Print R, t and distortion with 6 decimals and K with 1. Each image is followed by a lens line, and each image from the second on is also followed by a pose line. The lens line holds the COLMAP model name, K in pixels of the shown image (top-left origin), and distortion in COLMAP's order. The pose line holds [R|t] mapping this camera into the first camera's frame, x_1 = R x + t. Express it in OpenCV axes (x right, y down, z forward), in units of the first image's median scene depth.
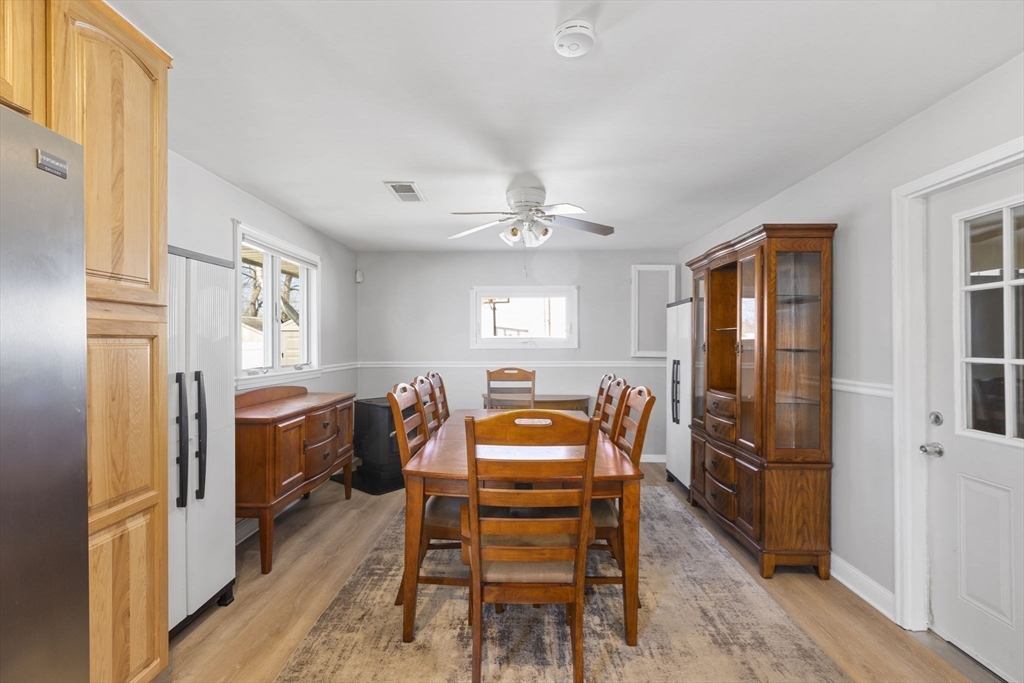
lens RADIAL K [[458.5, 0, 511.5], [0, 458.5, 339.4], [0, 0, 1]] dist [-0.000536, 0.000339]
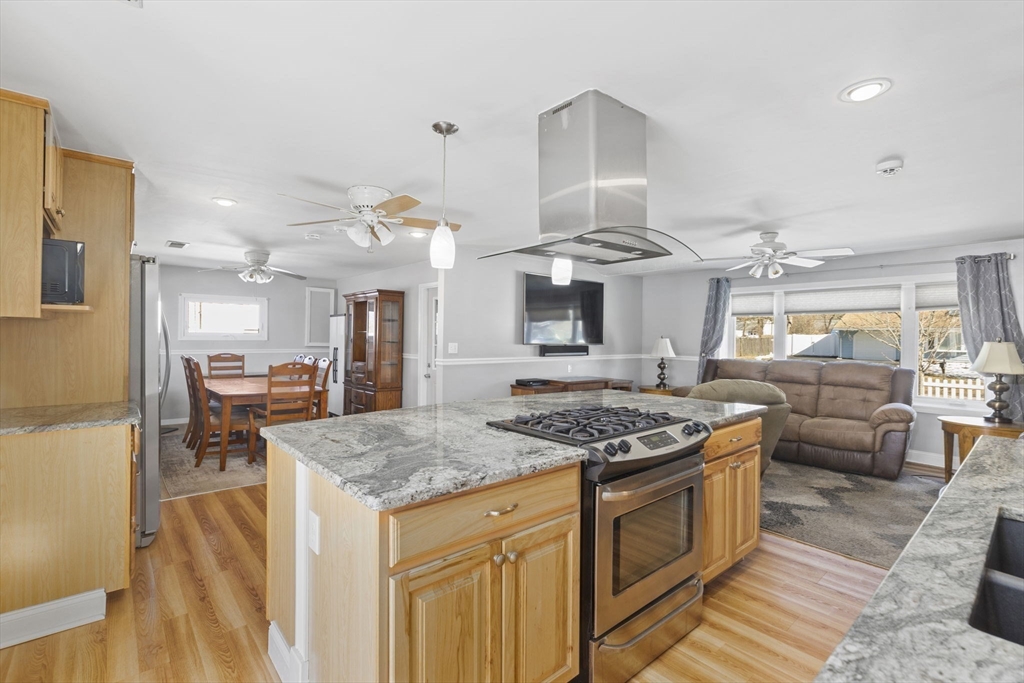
lens RADIAL K [[464.4, 0, 512.0], [0, 464.4, 337.3], [0, 0, 1]] dist [-0.004428, 0.004805]
pose [[0.741952, 0.009860, 0.670381, -0.461323], [-0.017193, 0.999843, 0.004323, -0.018583], [-0.670233, -0.014733, 0.742005, -1.070895]]
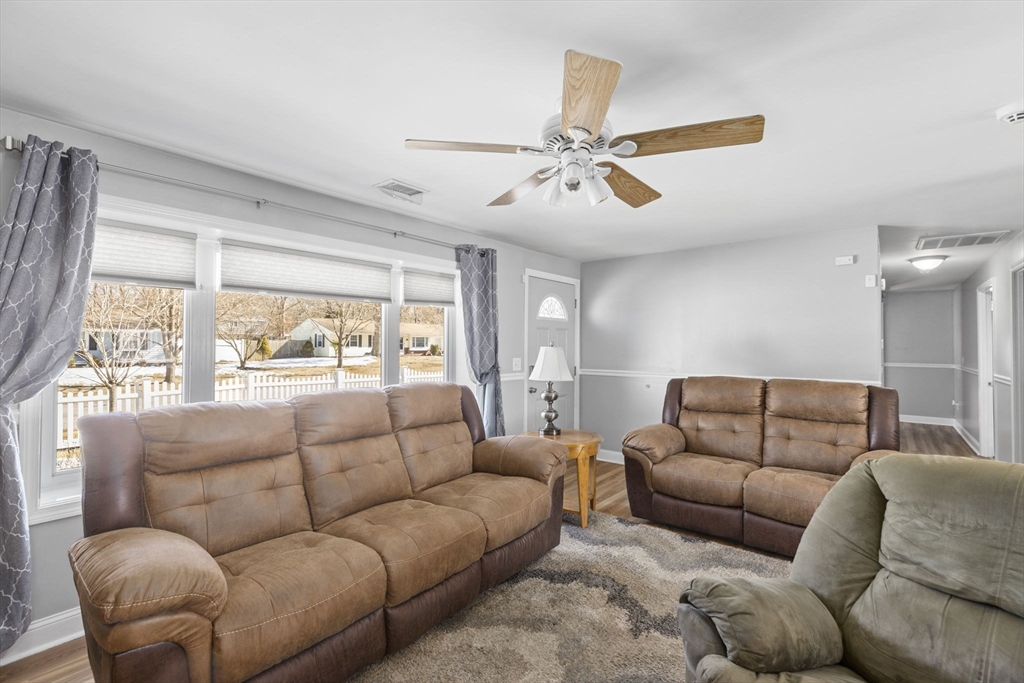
lens RADIAL K [[458.5, 0, 511.5], [0, 458.5, 339.4], [0, 0, 1]] dist [-0.000536, 0.000339]
pose [[-0.784500, 0.003530, 0.620119, 0.786432], [-0.008024, 0.999842, -0.015842, -0.023305], [-0.620077, -0.017403, -0.784348, -0.009889]]
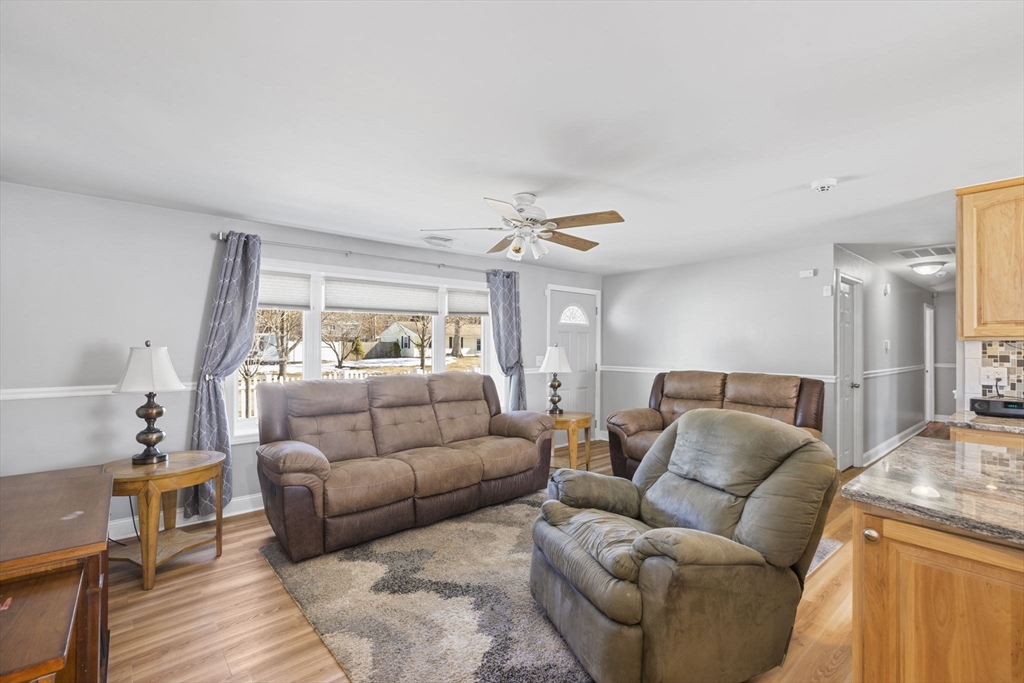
lens RADIAL K [[463.0, 0, 513.0], [0, 463.0, 343.1], [0, 0, 1]] dist [-0.001430, 0.000705]
pose [[-0.665979, 0.001687, 0.745968, 0.363745], [-0.007709, 0.999928, -0.009144, -0.021013], [-0.745930, -0.011840, -0.665919, 0.148129]]
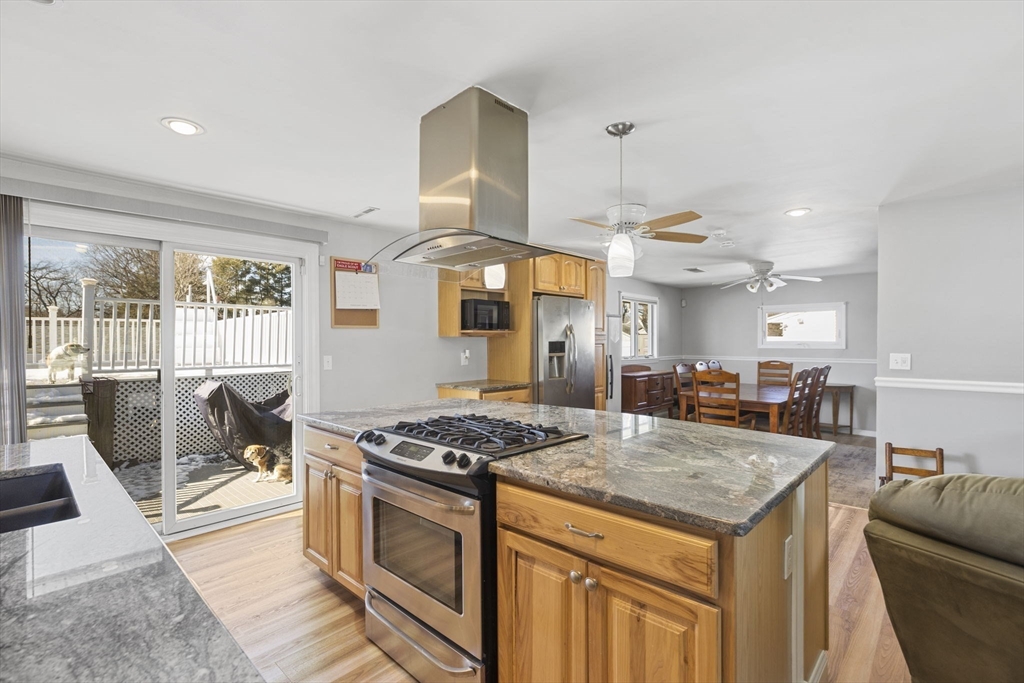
lens RADIAL K [[470.6, 0, 513.8], [0, 470.6, 344.9], [0, 0, 1]] dist [-0.000045, -0.000006]
pose [[0.740839, 0.005150, -0.671662, 0.588082], [0.005465, 0.999891, 0.013695, -0.026970], [0.671660, -0.013816, 0.740731, -1.101663]]
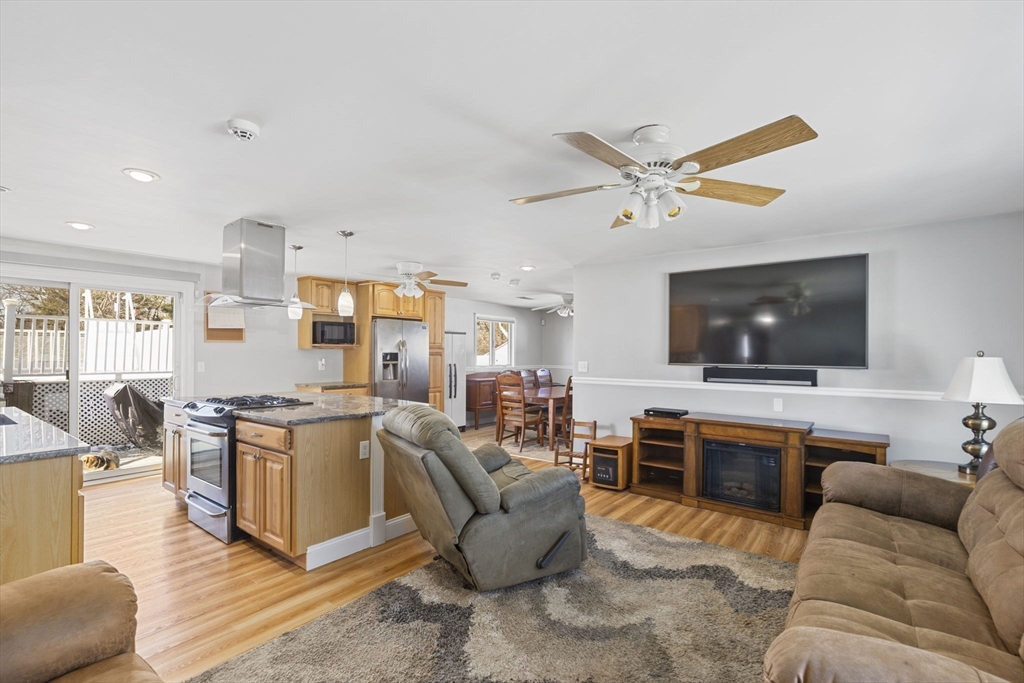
lens RADIAL K [[468.2, 0, 512.8], [0, 468.2, 351.7], [0, 0, 1]] dist [-0.000205, 0.000544]
pose [[0.801620, 0.002729, -0.597827, 1.343977], [-0.001263, 0.999995, 0.002872, -0.027985], [0.597832, -0.001548, 0.801620, -1.207071]]
